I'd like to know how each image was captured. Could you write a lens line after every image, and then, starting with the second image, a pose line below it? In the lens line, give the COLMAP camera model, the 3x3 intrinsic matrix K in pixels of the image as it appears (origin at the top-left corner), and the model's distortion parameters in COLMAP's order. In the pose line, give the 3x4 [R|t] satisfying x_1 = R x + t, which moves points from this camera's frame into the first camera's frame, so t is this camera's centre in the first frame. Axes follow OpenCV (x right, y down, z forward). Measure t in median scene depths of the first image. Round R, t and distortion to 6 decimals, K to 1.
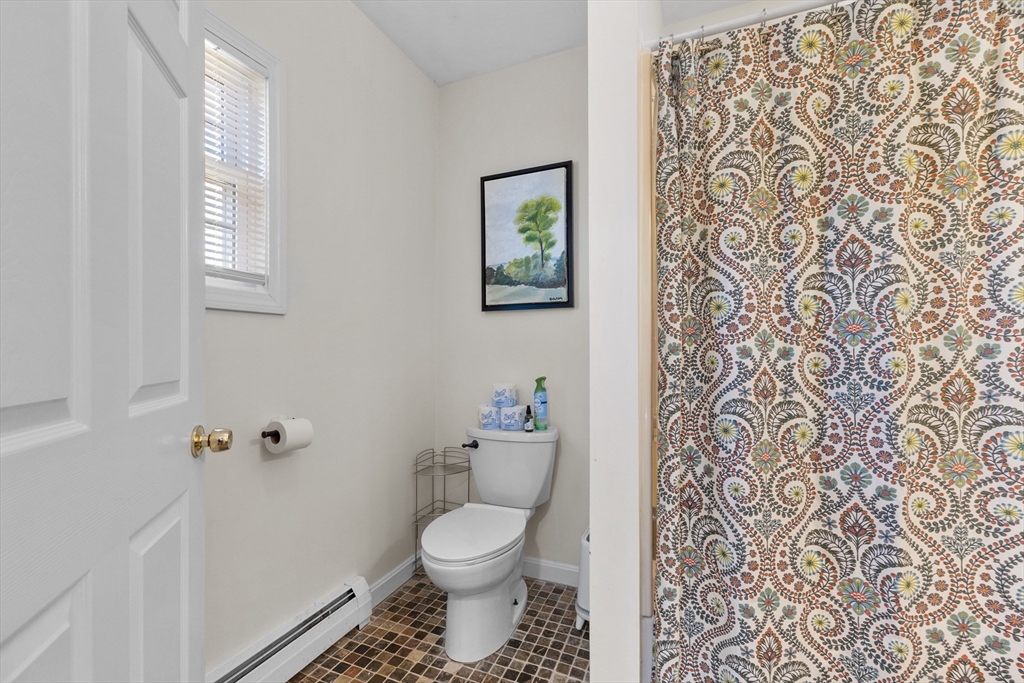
lens RADIAL K [[433.5, 0, 504.2], [0, 433.5, 354.3], [0, 0, 1]] dist [-0.000953, 0.000265]
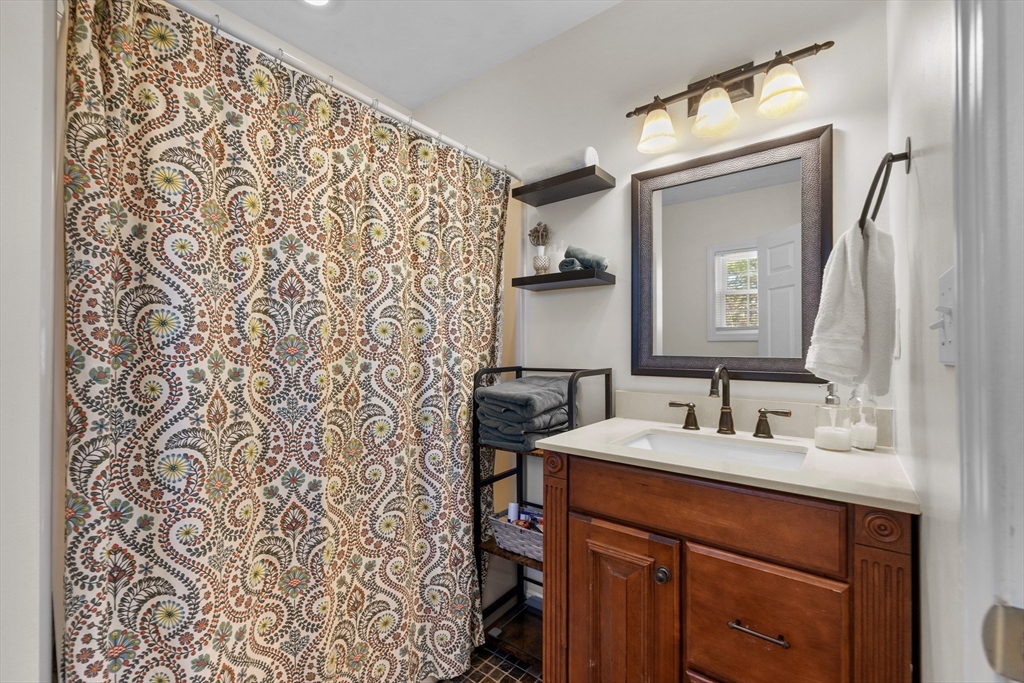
lens RADIAL K [[433.5, 0, 506.0], [0, 433.5, 344.1], [0, 0, 1]] dist [-0.000953, 0.000265]
pose [[0.255052, 0.011750, 0.966856, -0.151330], [0.002527, 0.999915, -0.012818, -0.056162], [-0.966924, 0.005713, 0.255000, 0.142974]]
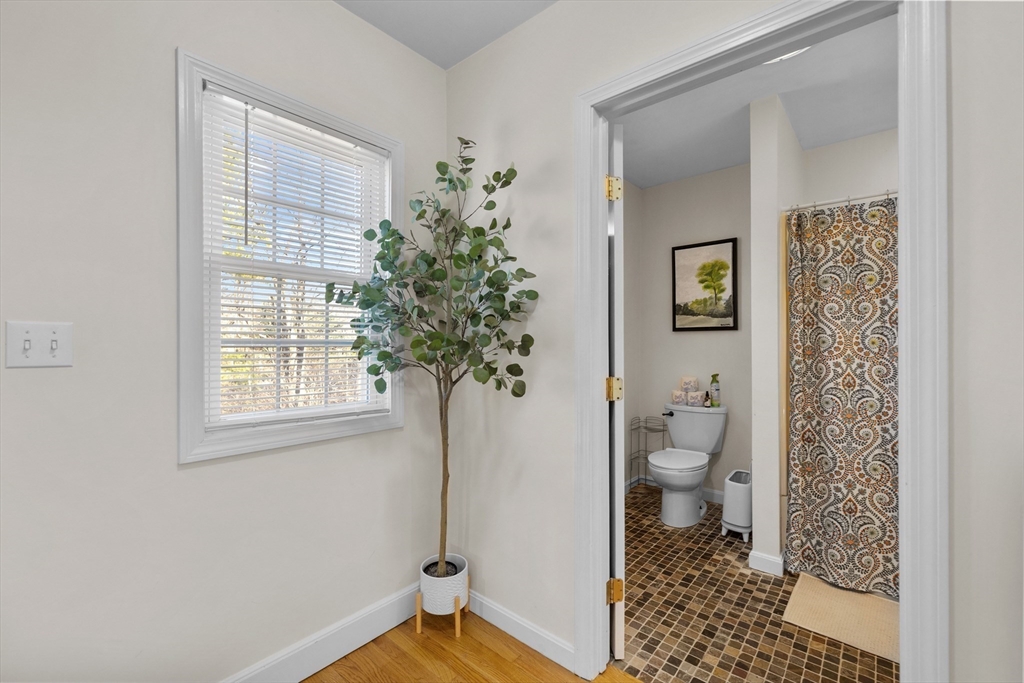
lens RADIAL K [[433.5, 0, 501.3], [0, 433.5, 342.7], [0, 0, 1]] dist [-0.000953, 0.000265]
pose [[0.951567, 0.001133, -0.307440, -0.322938], [-0.004234, 0.999947, -0.009418, -0.081245], [0.307412, 0.010264, 0.951521, -1.417063]]
